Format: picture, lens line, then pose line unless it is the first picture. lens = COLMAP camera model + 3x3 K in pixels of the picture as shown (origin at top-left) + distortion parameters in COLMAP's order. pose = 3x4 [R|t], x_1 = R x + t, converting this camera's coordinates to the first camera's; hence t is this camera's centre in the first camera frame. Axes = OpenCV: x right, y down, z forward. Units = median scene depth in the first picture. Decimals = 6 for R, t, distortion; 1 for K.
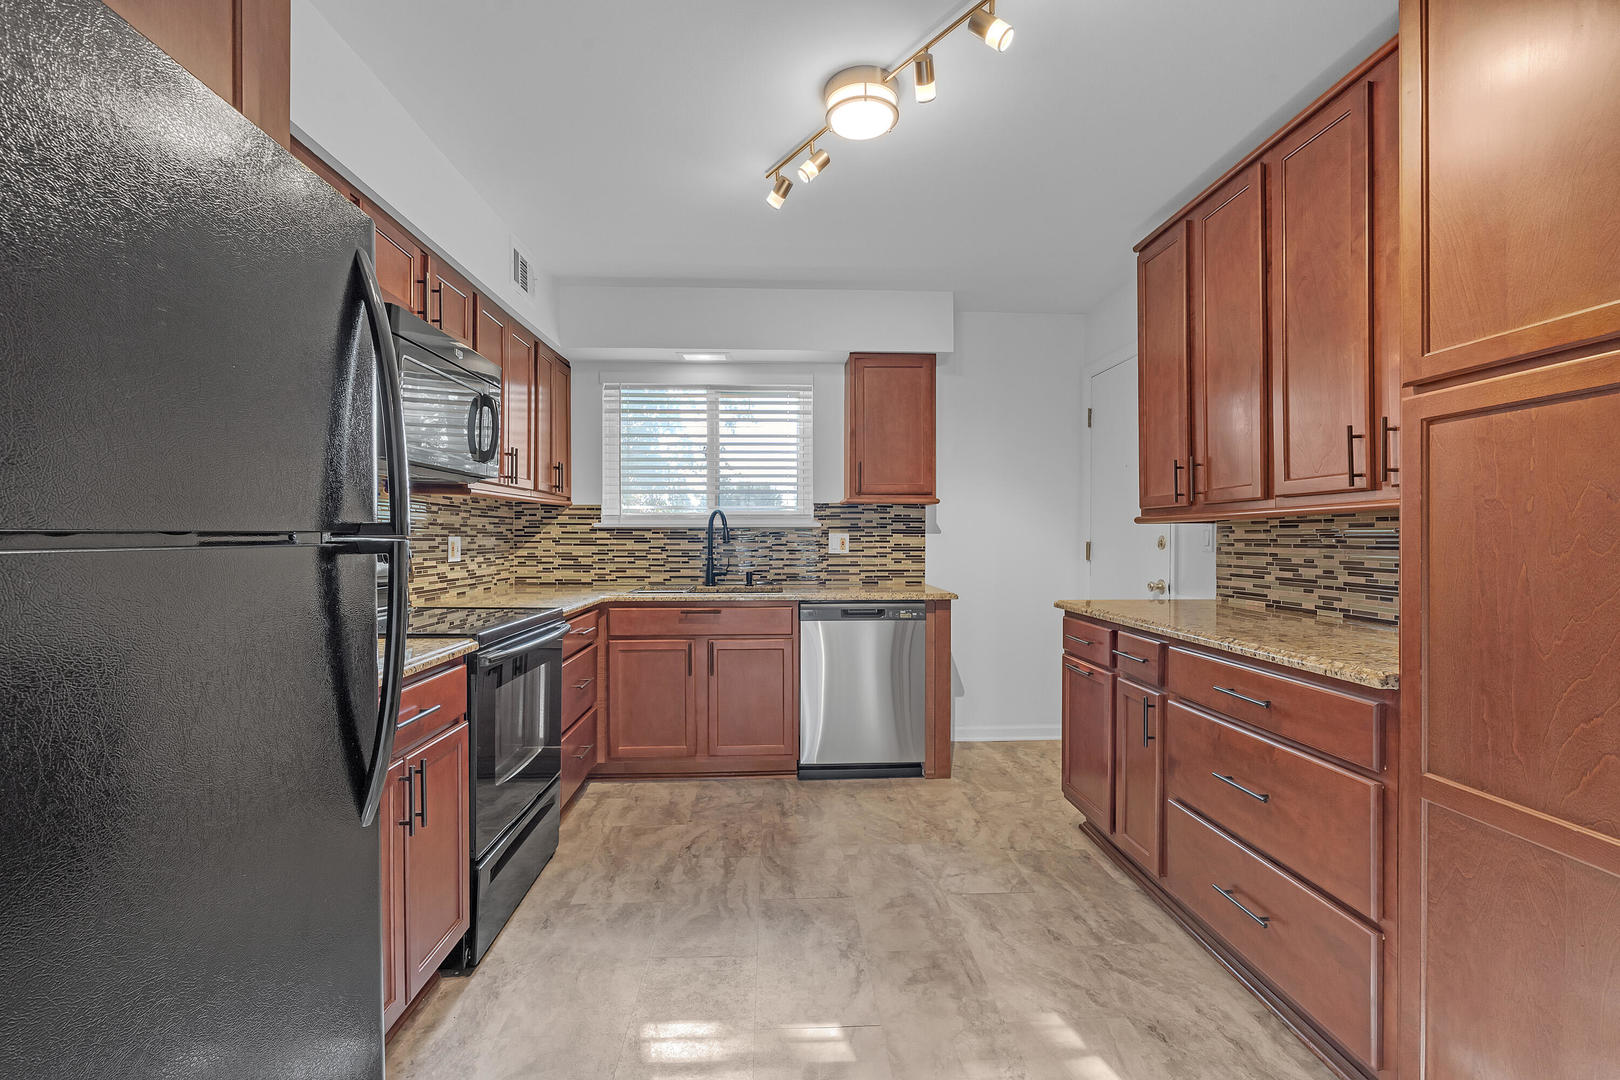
lens RADIAL K [[709.8, 0, 805.2], [0, 709.8, 540.7], [0, 0, 1]] dist [-0.001268, -0.000201]
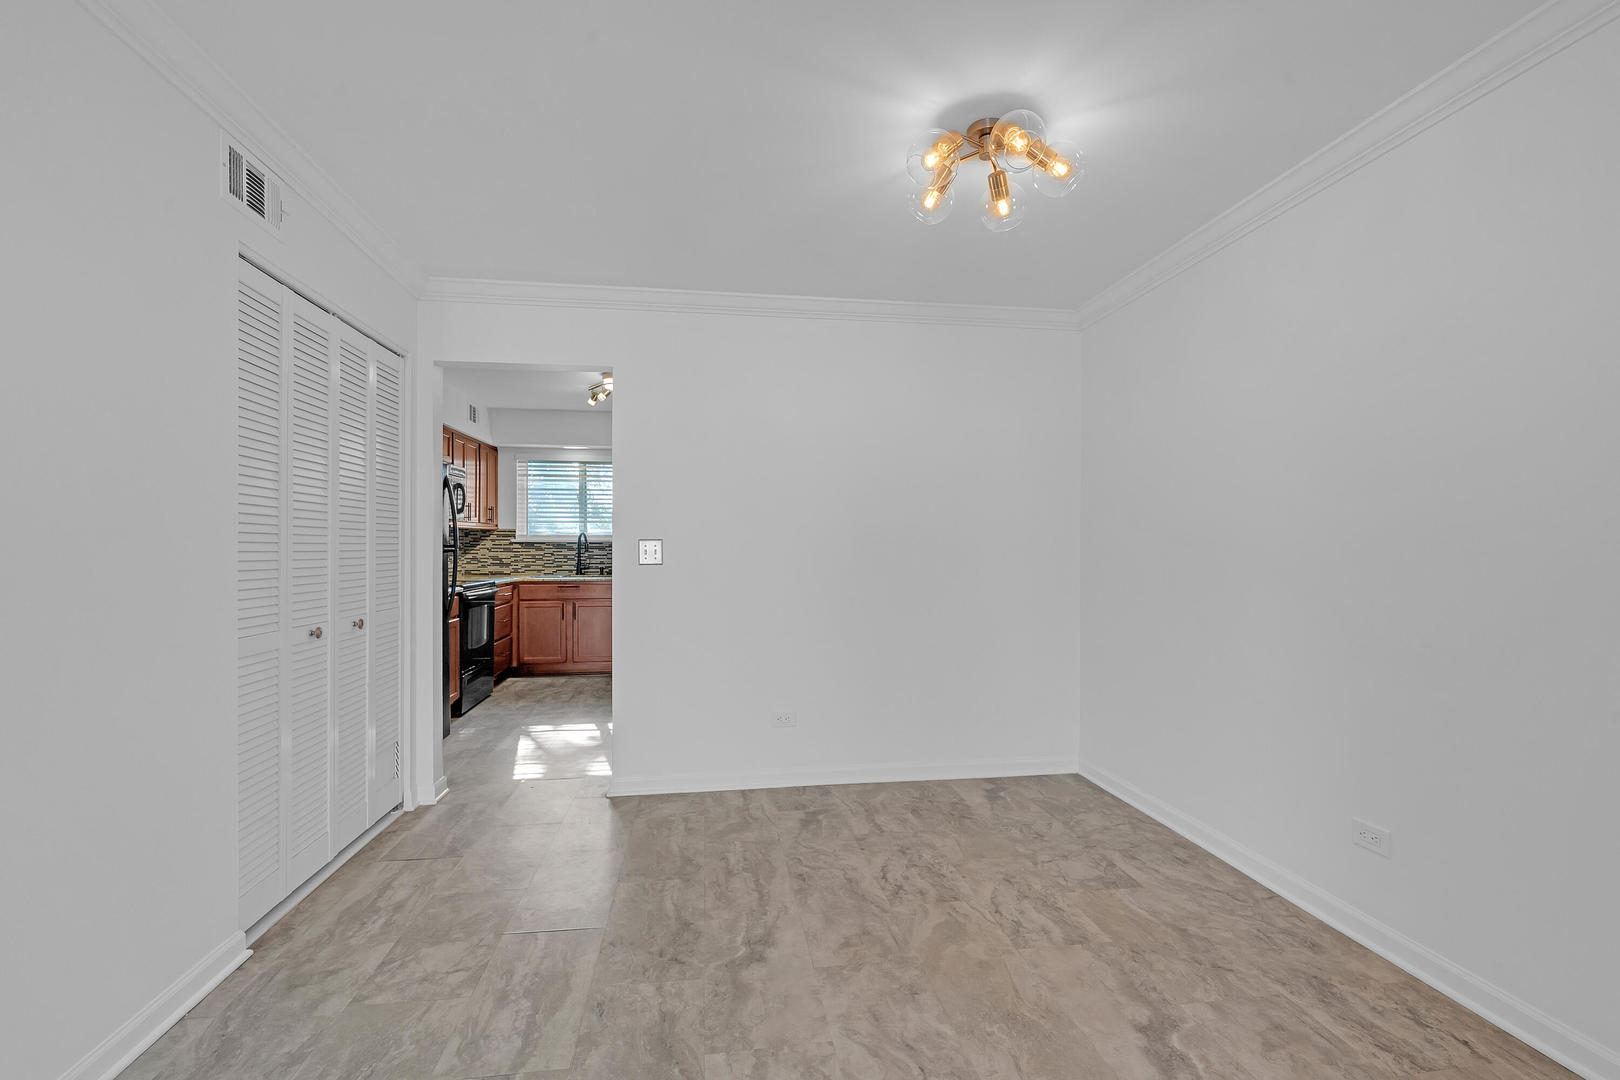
lens RADIAL K [[714.4, 0, 812.8], [0, 714.4, 543.2], [0, 0, 1]] dist [-0.003164, -0.000790]
pose [[0.994340, 0.002229, 0.106219, 0.312981], [-0.000918, 0.999923, -0.012391, 0.007144], [-0.106239, 0.012223, 0.994266, -1.022695]]
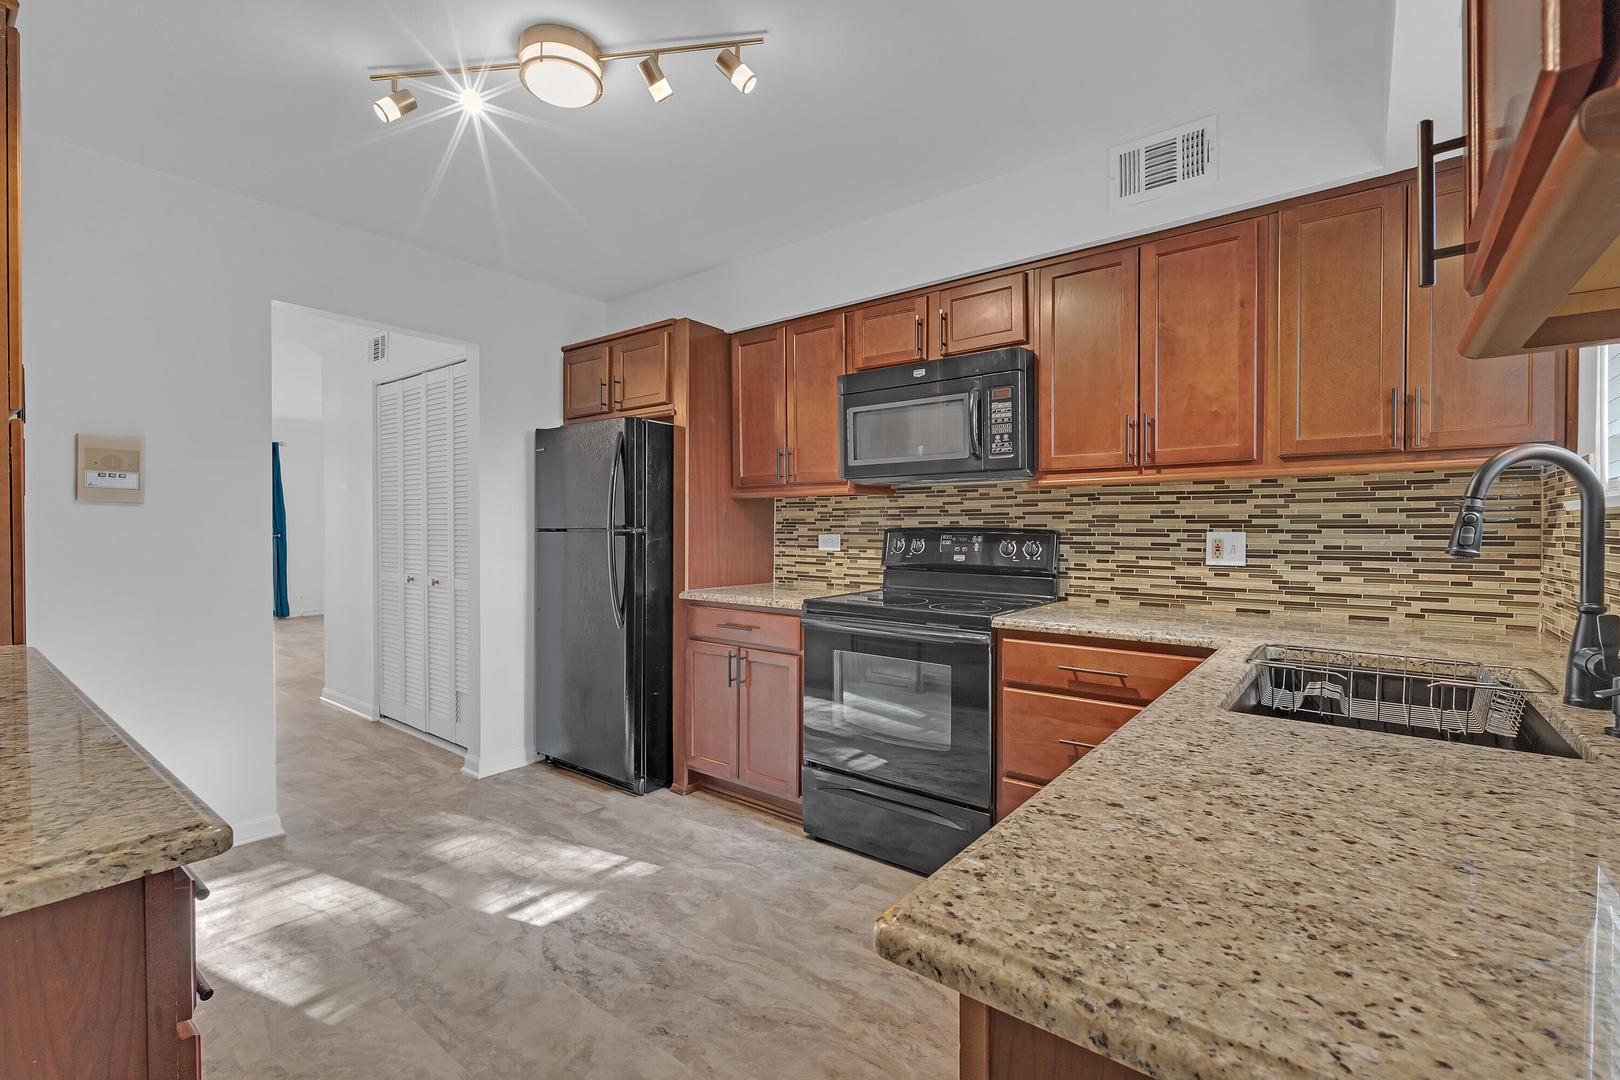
lens RADIAL K [[700.7, 0, 810.0], [0, 700.7, 540.0], [0, 0, 1]] dist [0.000514, -0.000013]
pose [[-0.644048, 0.011770, -0.764895, 0.354000], [-0.006819, 0.999754, 0.021126, -0.010049], [0.764955, 0.018822, -0.643809, 1.129576]]
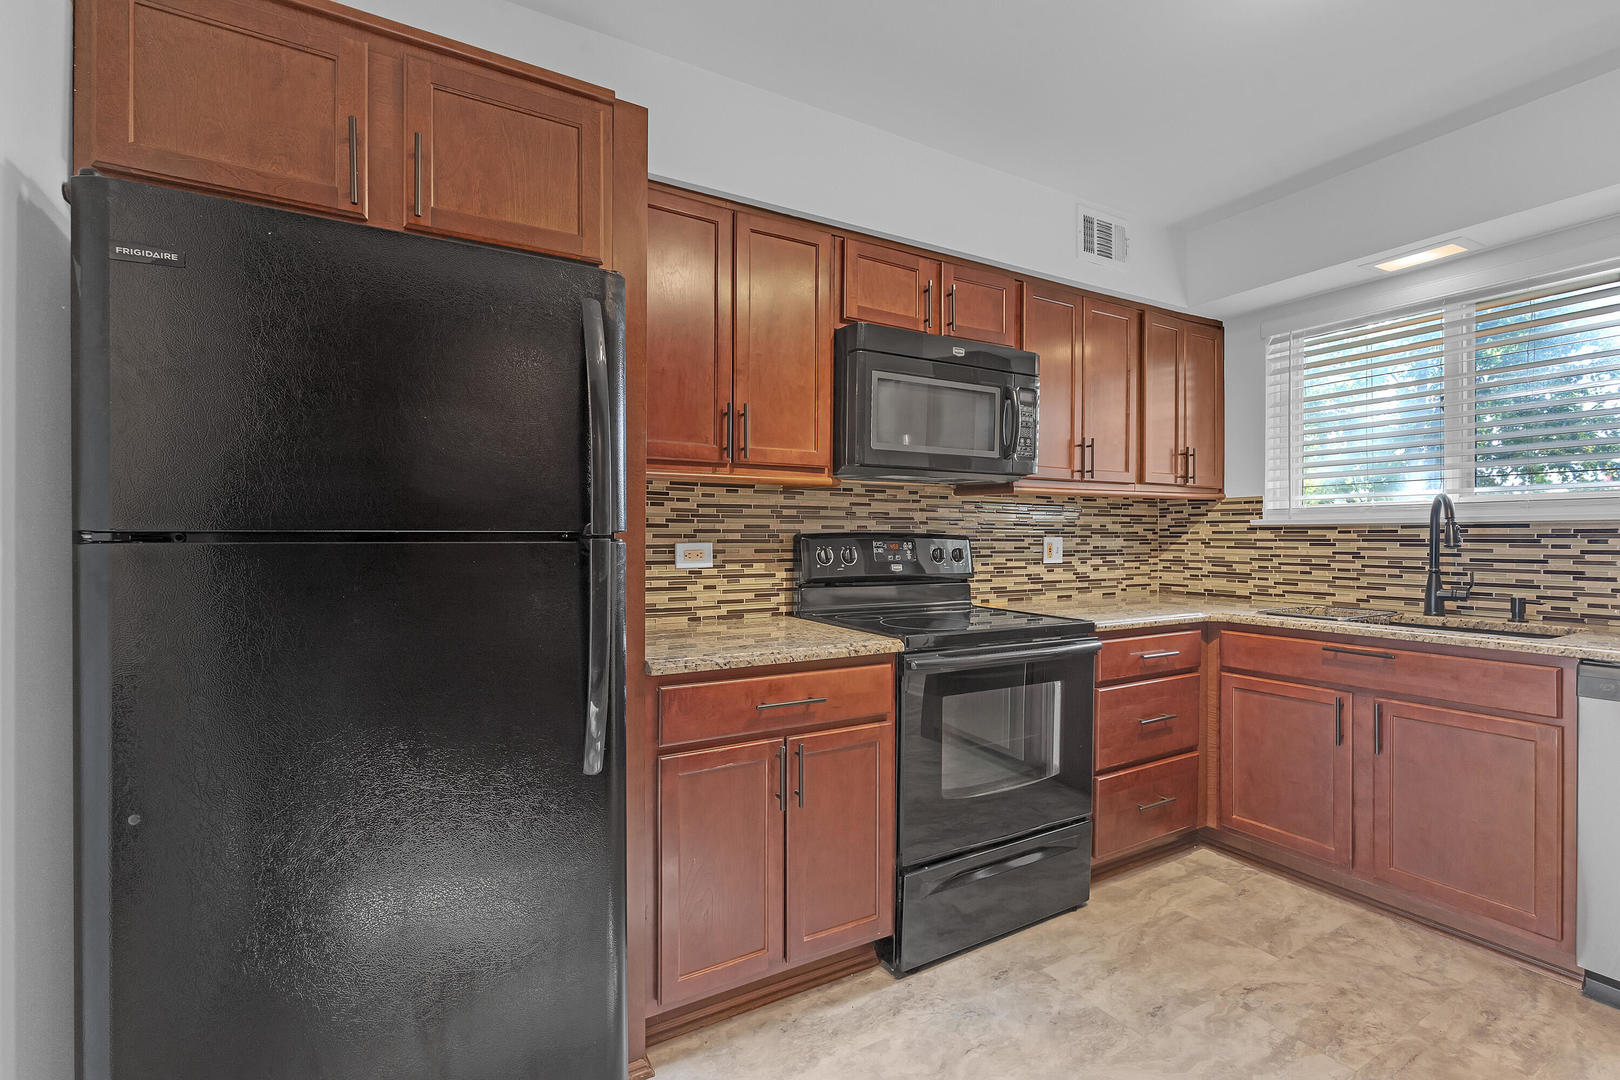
lens RADIAL K [[709.8, 0, 805.2], [0, 709.8, 540.7], [0, 0, 1]] dist [-0.001268, -0.000201]
pose [[0.459372, 0.004509, -0.888232, 0.206436], [-0.006254, 0.999979, 0.001842, -0.000683], [0.888222, 0.004709, 0.459391, 0.253812]]
